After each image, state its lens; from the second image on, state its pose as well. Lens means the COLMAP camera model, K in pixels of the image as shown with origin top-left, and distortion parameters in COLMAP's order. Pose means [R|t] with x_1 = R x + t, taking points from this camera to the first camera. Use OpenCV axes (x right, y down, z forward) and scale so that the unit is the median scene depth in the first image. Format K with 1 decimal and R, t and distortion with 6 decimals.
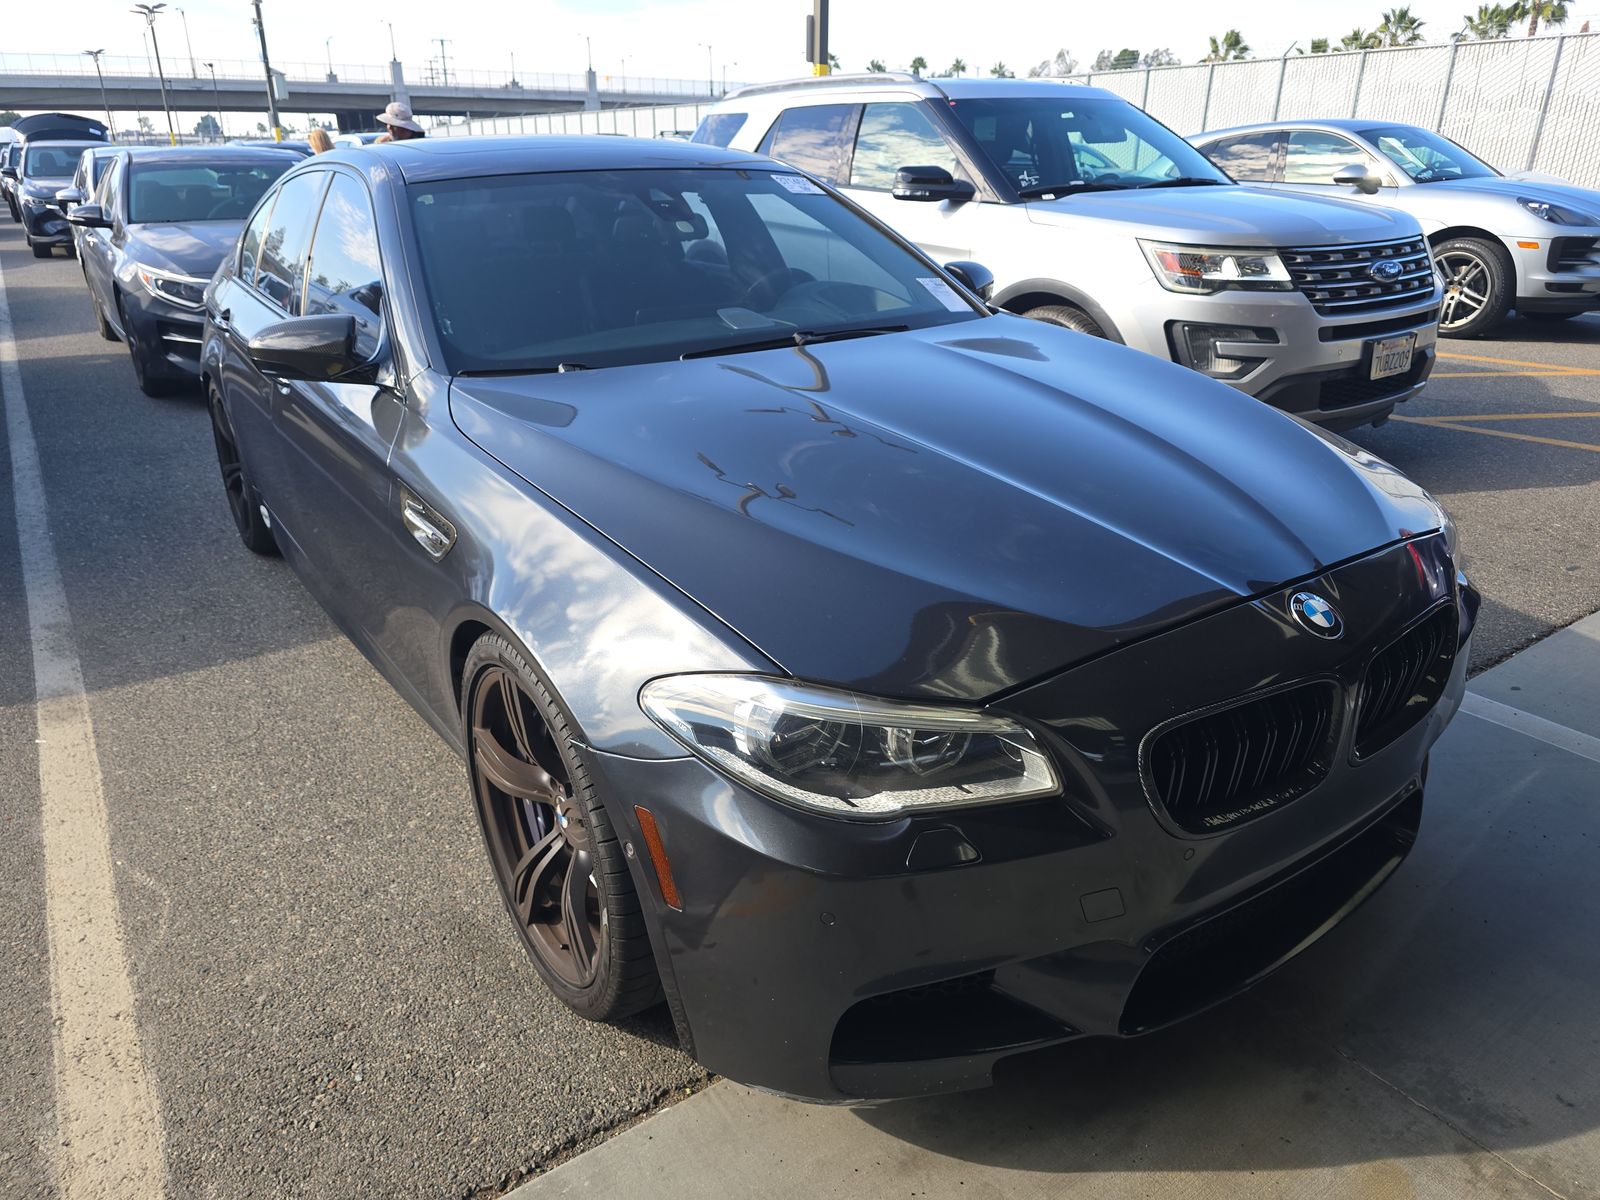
lens RADIAL K [[1073.7, 0, 813.0], [0, 1073.7, 601.5], [0, 0, 1]] dist [0.034751, -0.025758]
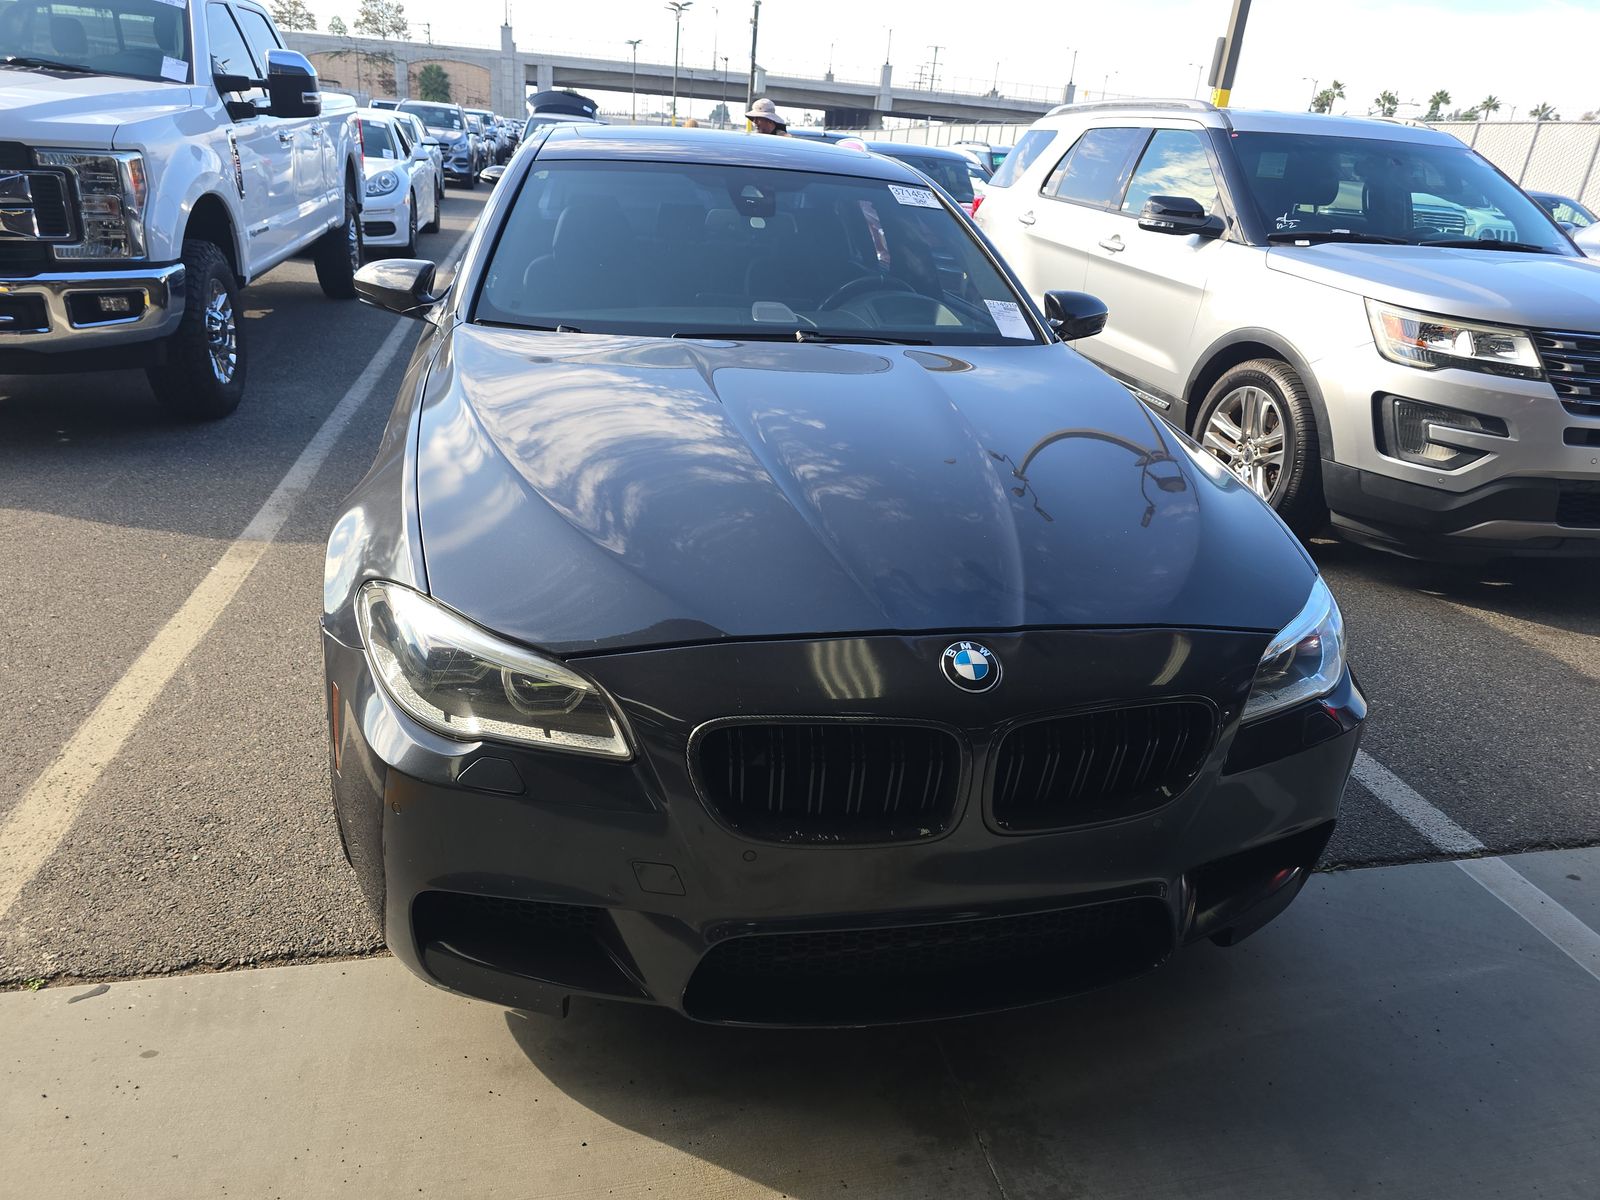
lens RADIAL K [[1073.7, 0, 813.0], [0, 1073.7, 601.5], [0, 0, 1]] dist [0.034751, -0.025758]
pose [[0.922868, 0.216266, -0.318661, 0.223181], [-0.219096, 0.975318, 0.027400, -0.014112], [0.316721, 0.044531, 0.947473, 0.013755]]
